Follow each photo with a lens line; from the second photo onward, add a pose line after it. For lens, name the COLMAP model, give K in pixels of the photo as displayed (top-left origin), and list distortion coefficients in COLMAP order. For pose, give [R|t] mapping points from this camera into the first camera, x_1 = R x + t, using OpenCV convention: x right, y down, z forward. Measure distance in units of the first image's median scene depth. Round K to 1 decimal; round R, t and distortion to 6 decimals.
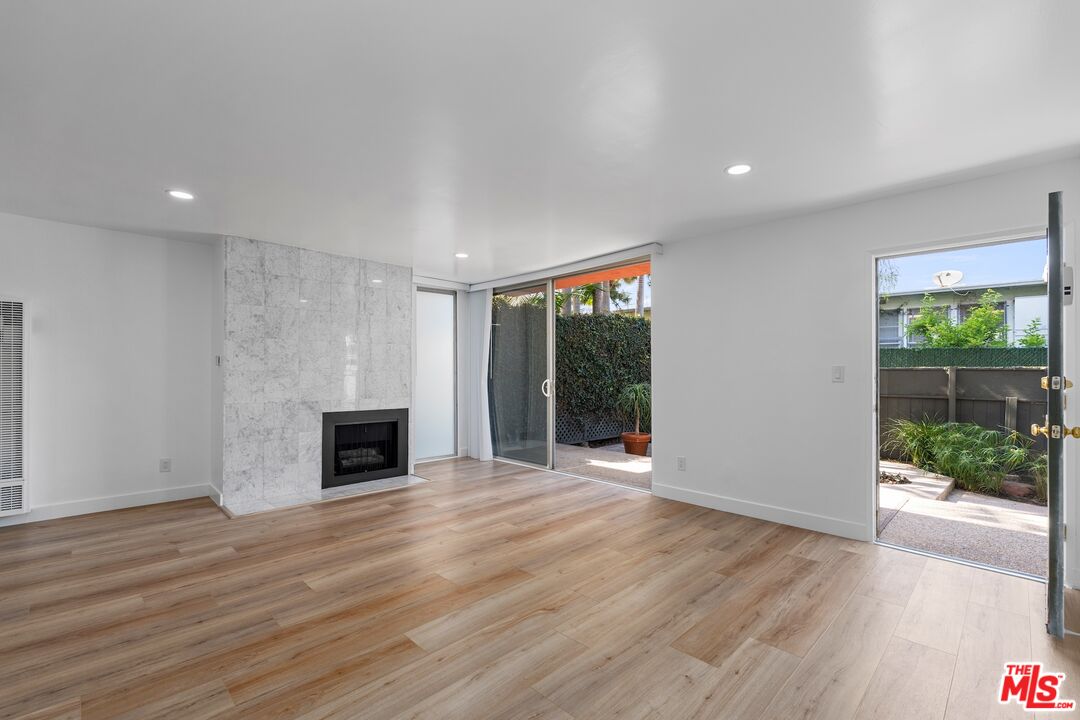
lens RADIAL K [[475.7, 0, 541.6], [0, 475.7, 365.4], [0, 0, 1]] dist [-0.001358, 0.000422]
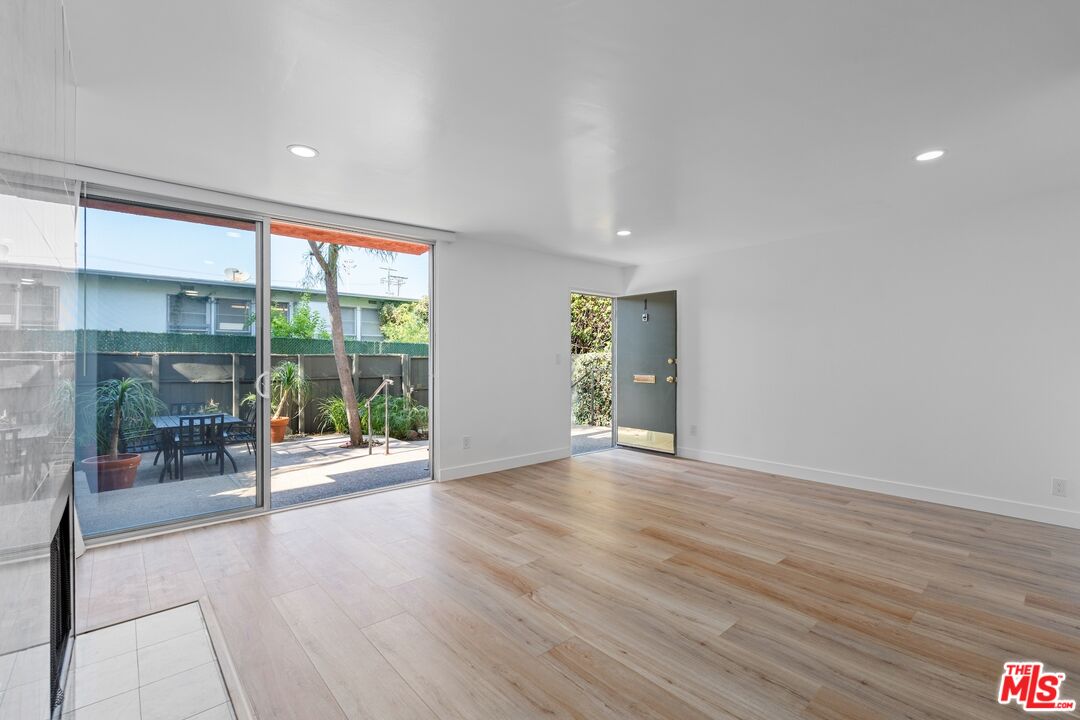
lens RADIAL K [[479.9, 0, 536.4], [0, 479.9, 357.9], [0, 0, 1]] dist [-0.002756, 0.000001]
pose [[0.059519, -0.004402, 0.998217, -0.750480], [-0.007369, 0.999961, 0.004849, 0.005981], [-0.998200, -0.007644, 0.059485, 0.733077]]
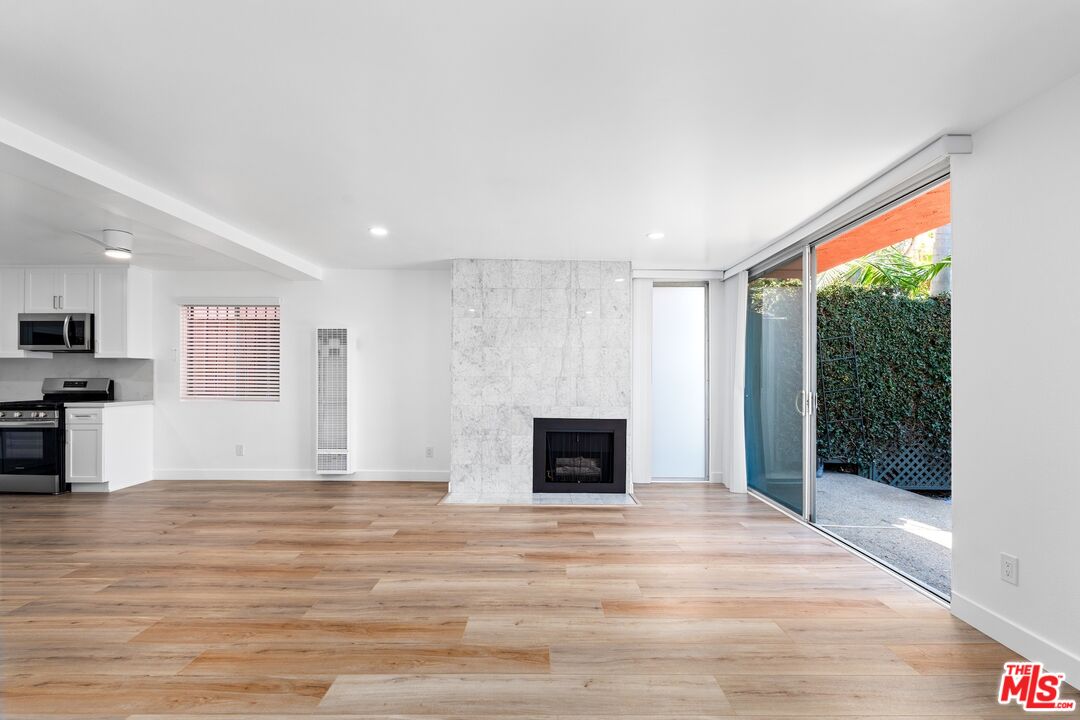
lens RADIAL K [[474.6, 0, 543.7], [0, 474.6, 376.0], [0, 0, 1]] dist [-0.002983, 0.000034]
pose [[0.714578, 0.001494, -0.699554, 0.276287], [0.002801, 0.999984, 0.004997, 0.004823], [0.699550, -0.005530, 0.714562, 0.302439]]
